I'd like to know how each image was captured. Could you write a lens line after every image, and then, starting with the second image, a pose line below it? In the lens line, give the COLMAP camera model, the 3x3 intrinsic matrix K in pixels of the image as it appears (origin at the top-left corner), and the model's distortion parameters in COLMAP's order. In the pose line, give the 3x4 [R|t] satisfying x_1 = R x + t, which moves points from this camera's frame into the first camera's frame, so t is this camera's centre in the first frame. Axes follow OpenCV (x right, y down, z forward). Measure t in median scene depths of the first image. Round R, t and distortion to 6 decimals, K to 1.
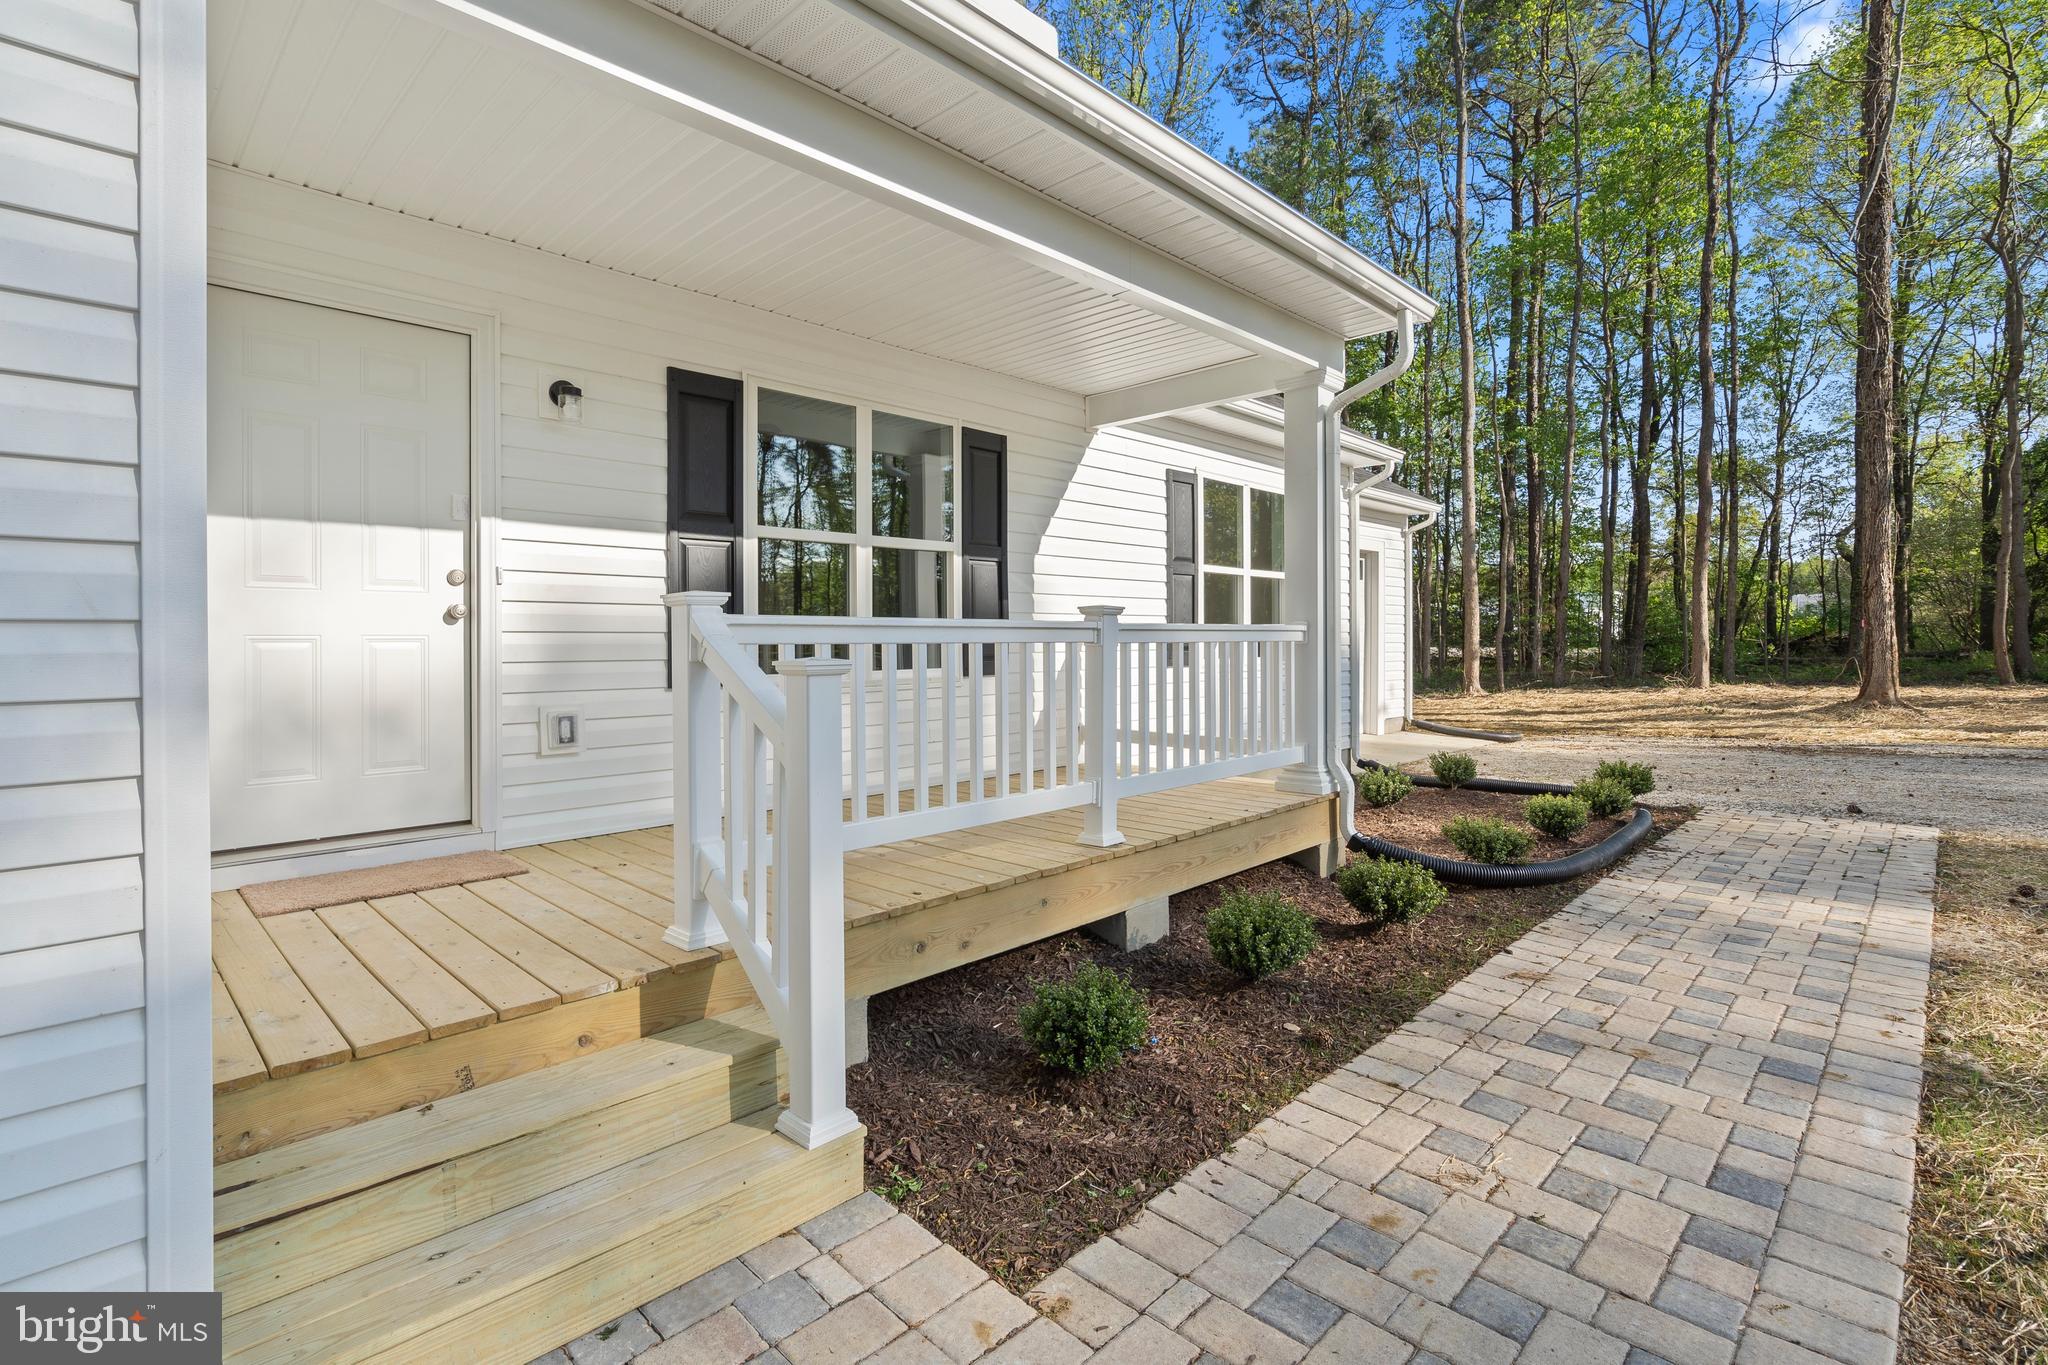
lens RADIAL K [[952.3, 0, 1024.0], [0, 952.3, 682.5], [0, 0, 1]] dist [-0.003608, -0.000085]
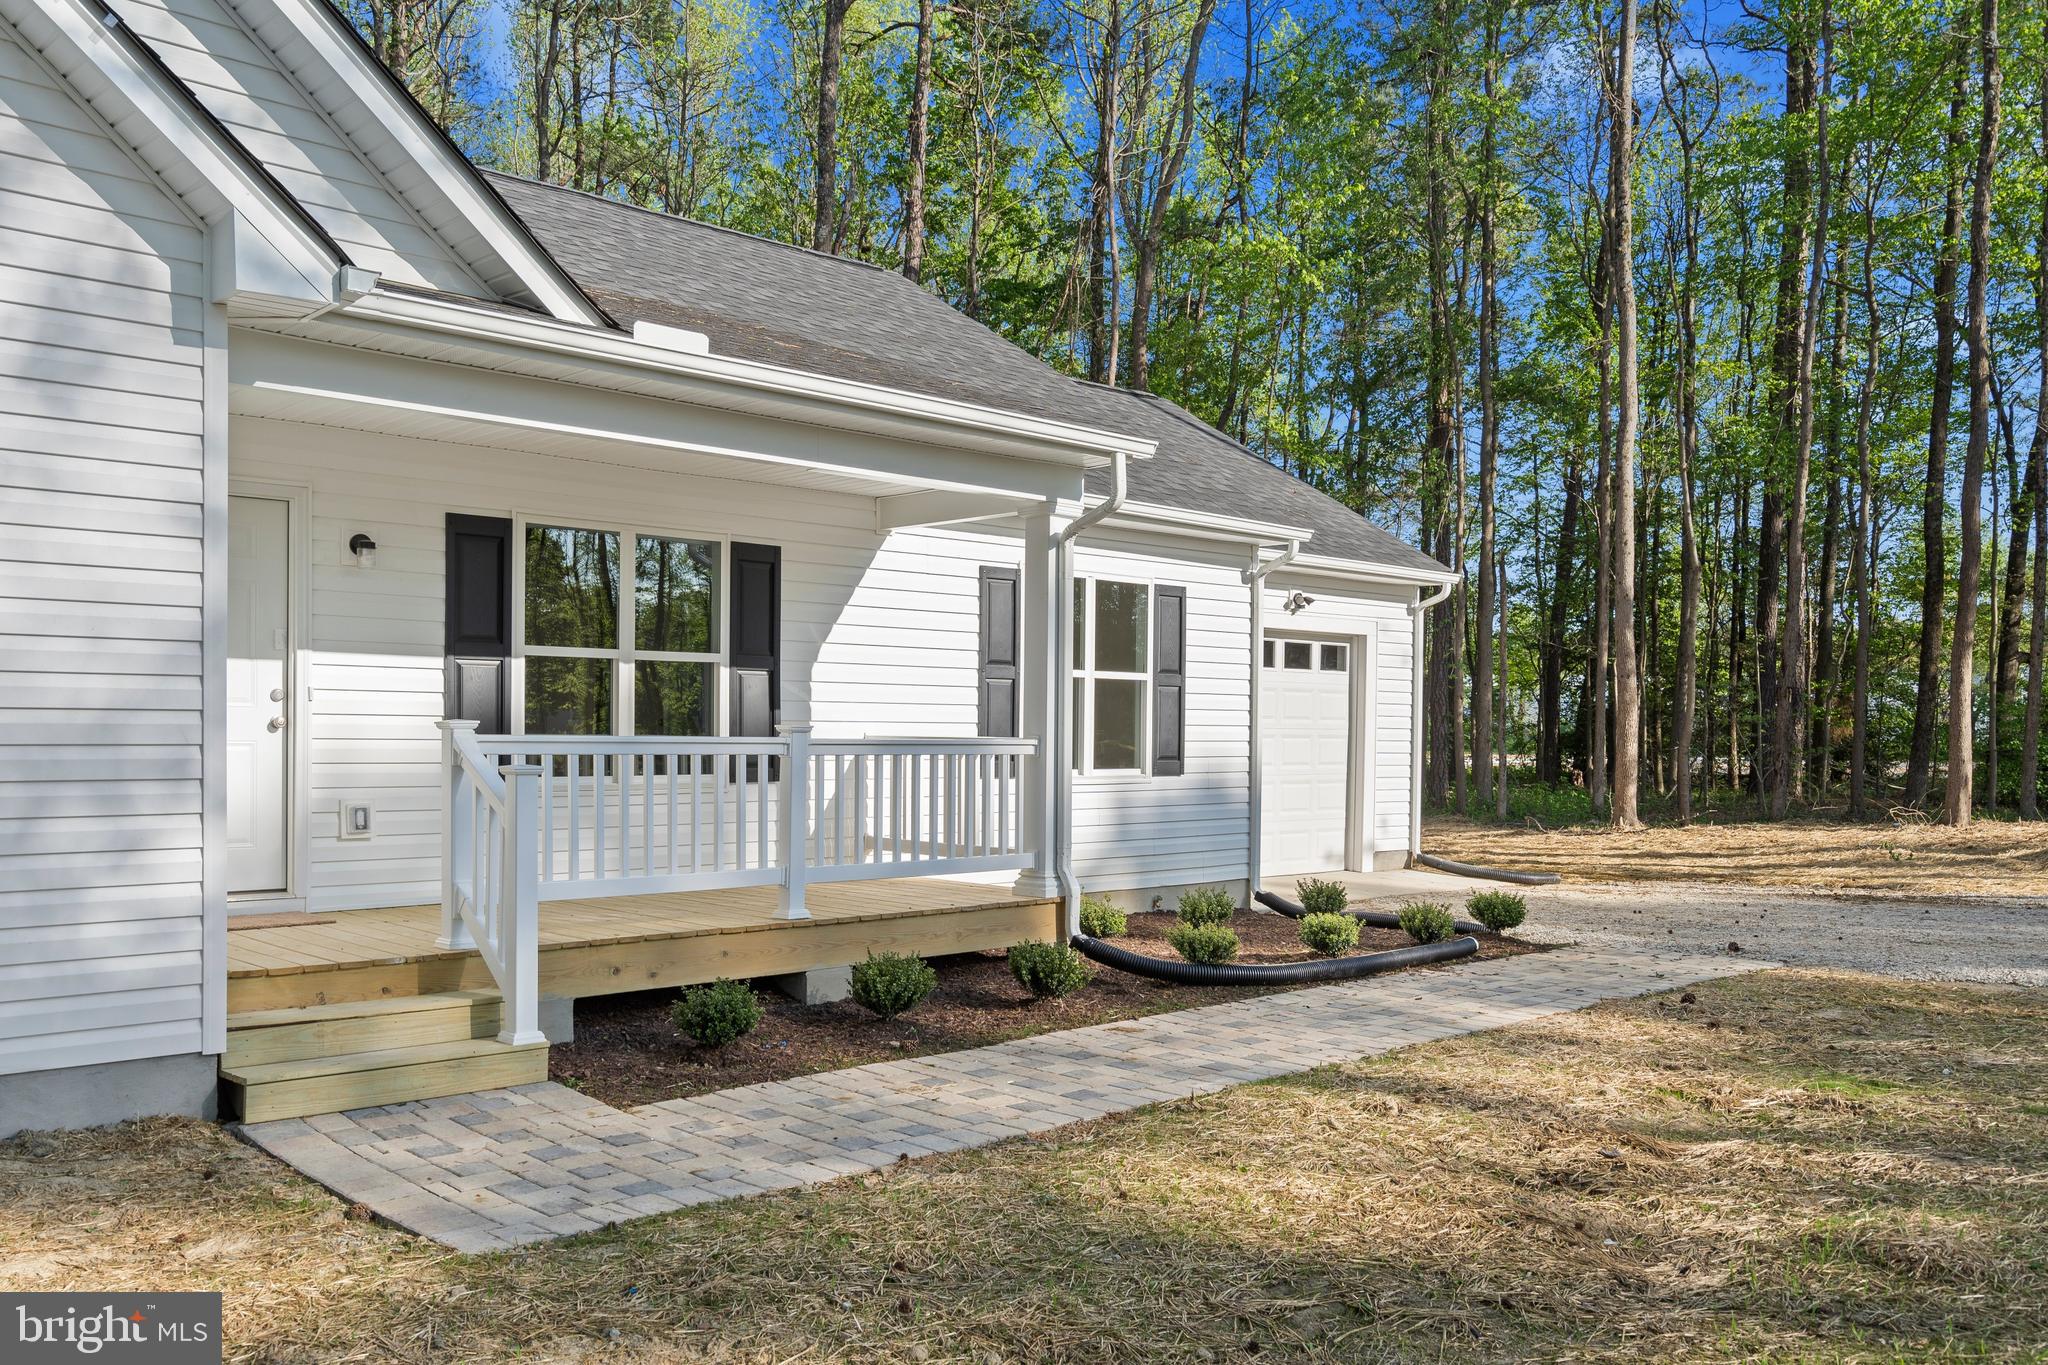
lens RADIAL K [[1665.2, 0, 1024.3], [0, 1665.2, 834.5], [0, 0, 1]] dist [0.009927, 0.004232]
pose [[0.999255, 0.017073, -0.034623, 0.380257], [-0.016505, 0.999725, 0.016637, 0.016883], [0.034898, -0.016053, 0.999262, -0.949035]]
